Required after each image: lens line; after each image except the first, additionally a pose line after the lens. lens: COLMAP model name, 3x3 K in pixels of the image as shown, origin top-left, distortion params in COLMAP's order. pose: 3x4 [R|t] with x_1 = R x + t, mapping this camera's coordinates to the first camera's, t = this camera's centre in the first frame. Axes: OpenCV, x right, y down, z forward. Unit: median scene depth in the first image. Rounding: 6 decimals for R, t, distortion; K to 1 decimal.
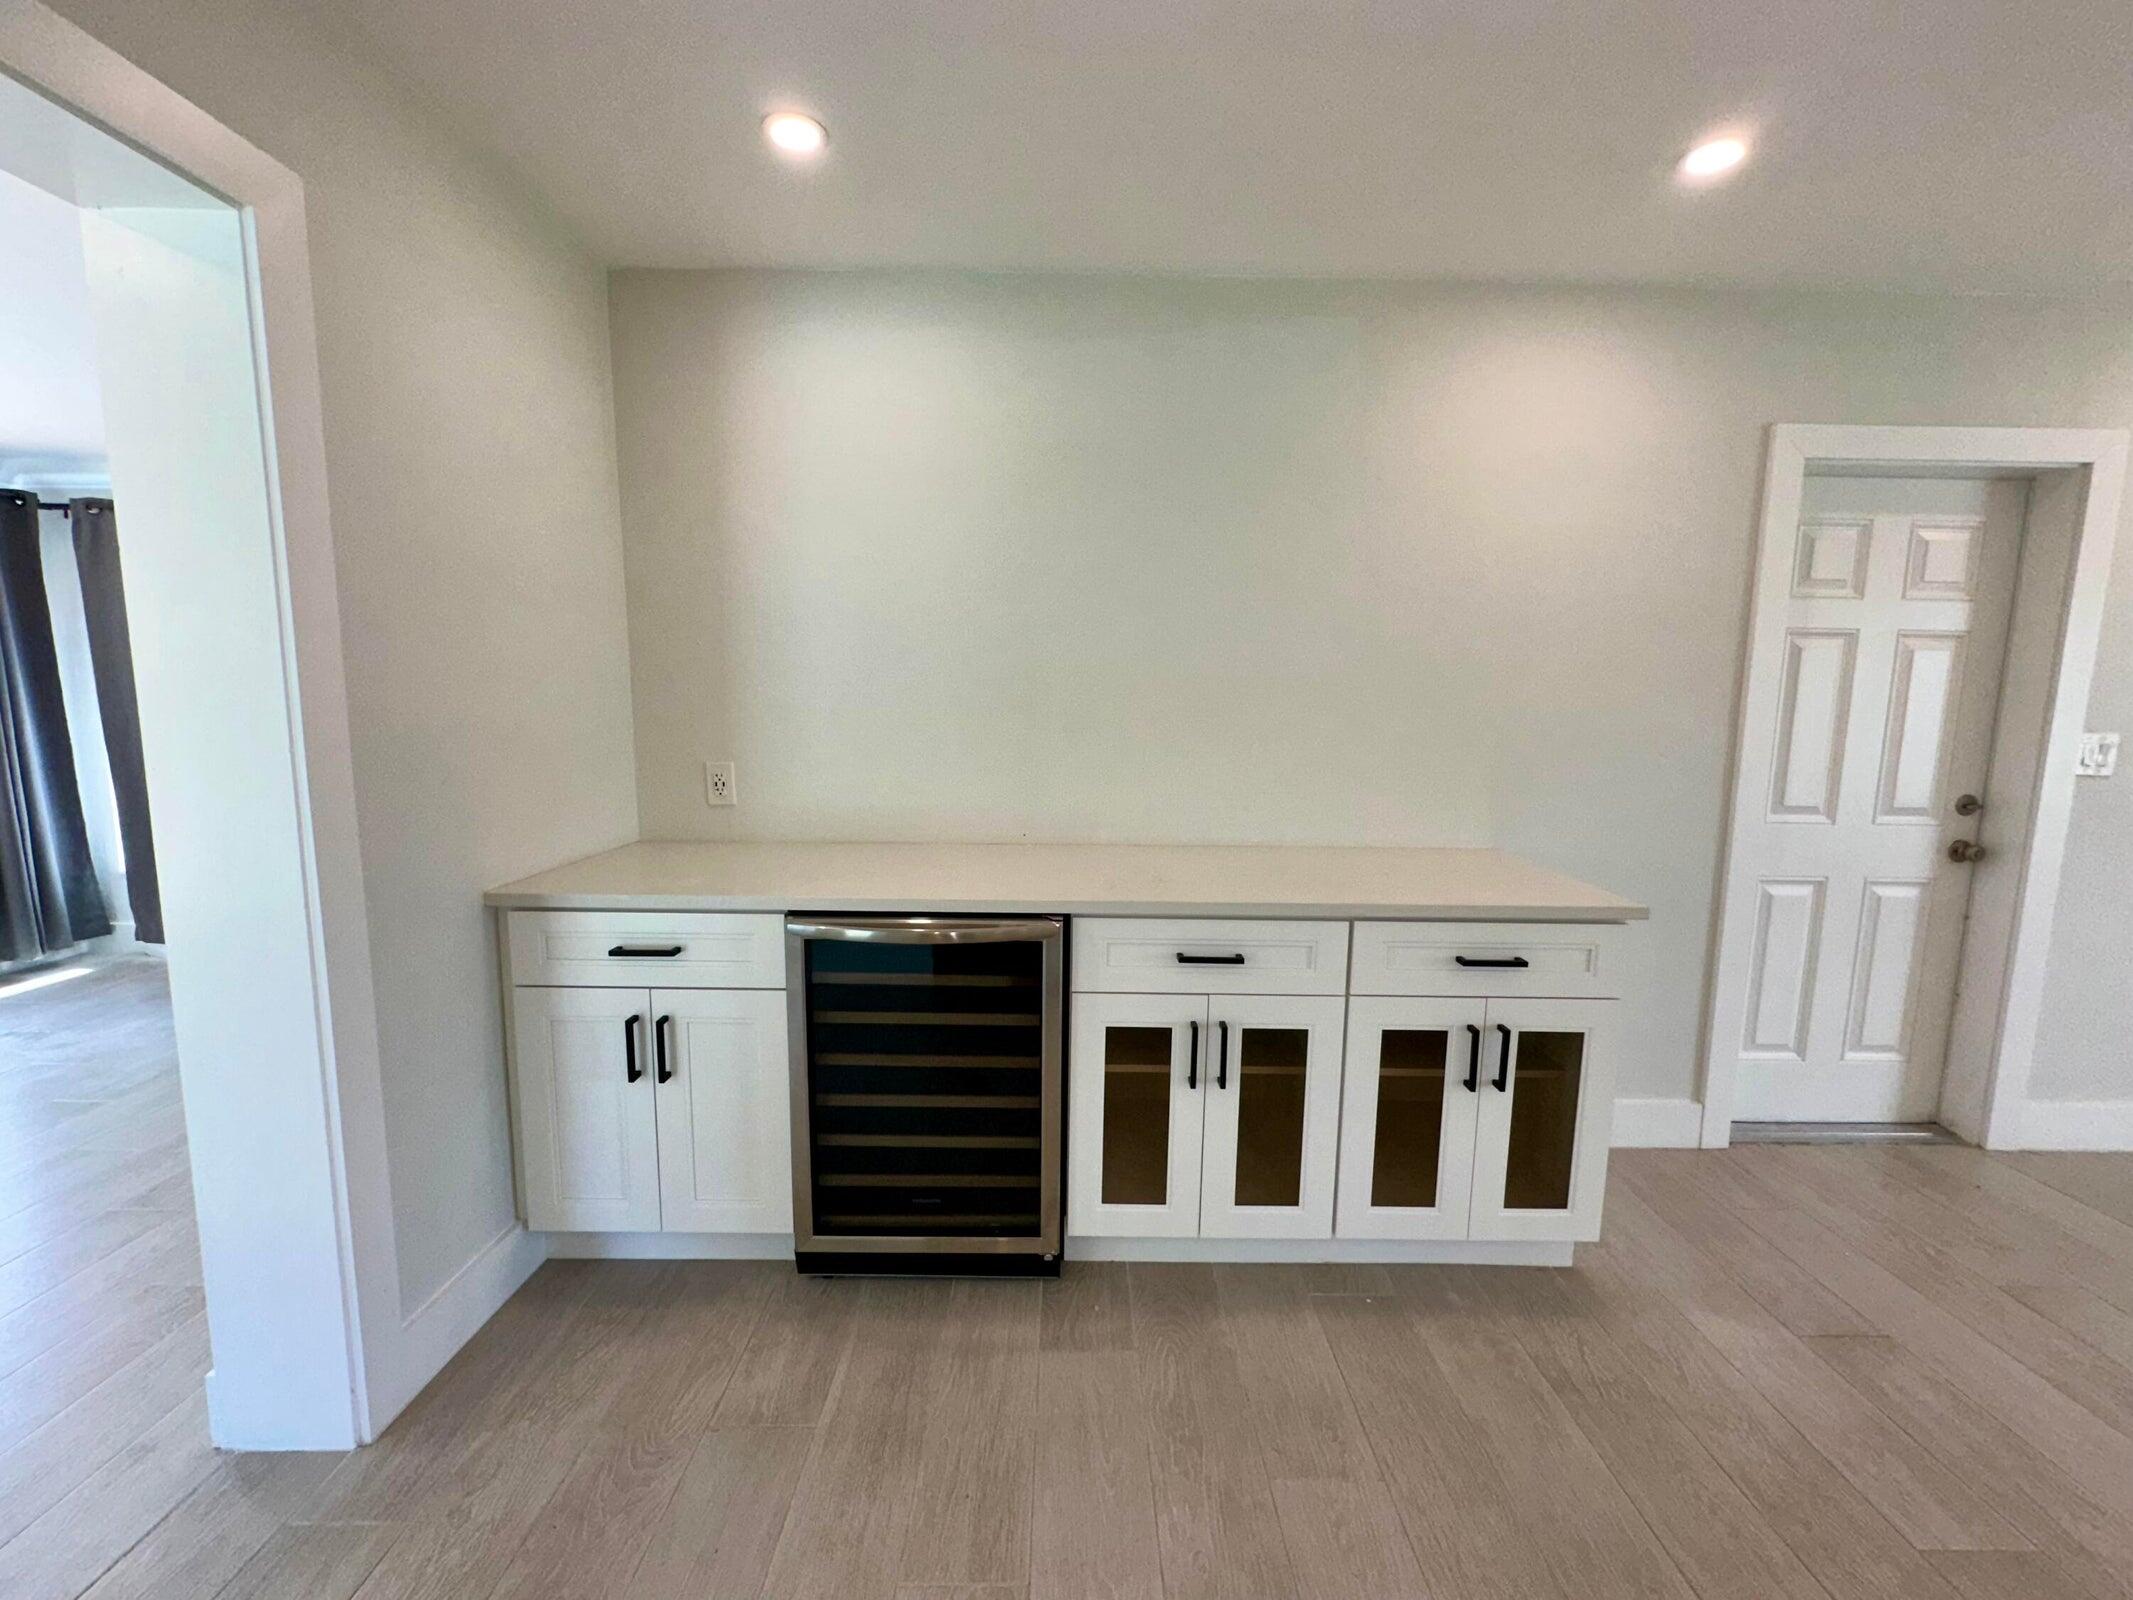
lens RADIAL K [[854.5, 0, 1066.5], [0, 854.5, 800.0], [0, 0, 1]] dist [-0.002688, 0.000411]
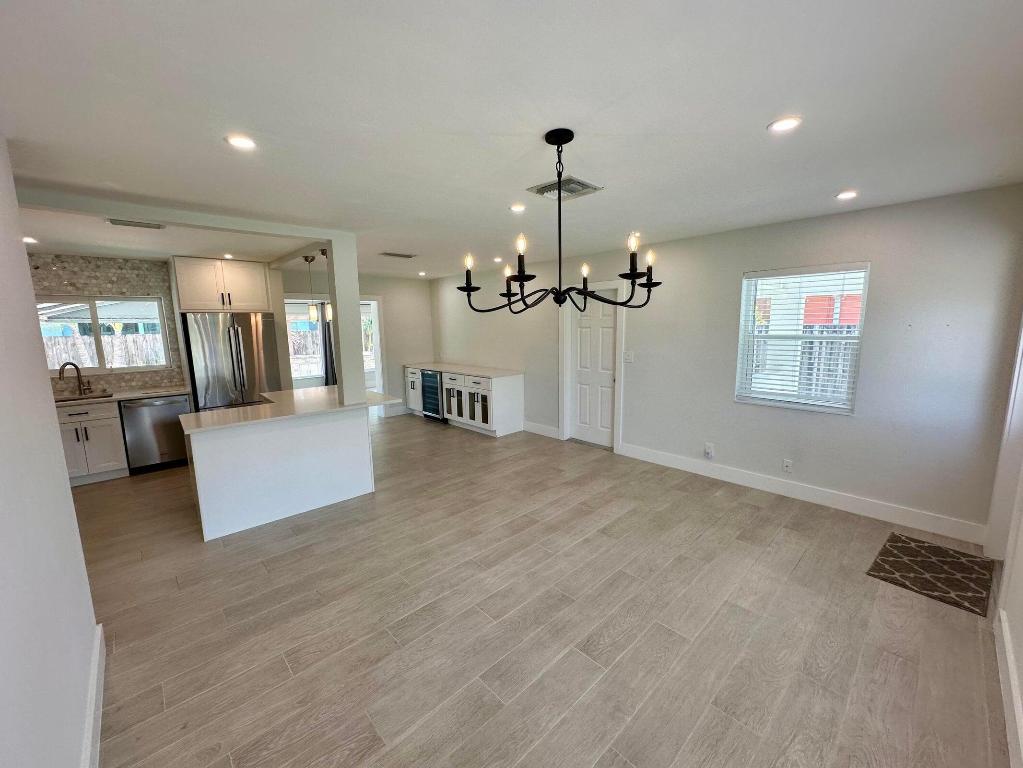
lens RADIAL K [[408.2, 0, 511.5], [0, 408.2, 384.0], [0, 0, 1]] dist [-0.002207, -0.000114]
pose [[0.682495, 0.084462, -0.725994, 2.990662], [-0.063445, 0.996397, 0.056278, 0.000485], [0.728132, 0.007651, 0.685395, -0.993532]]
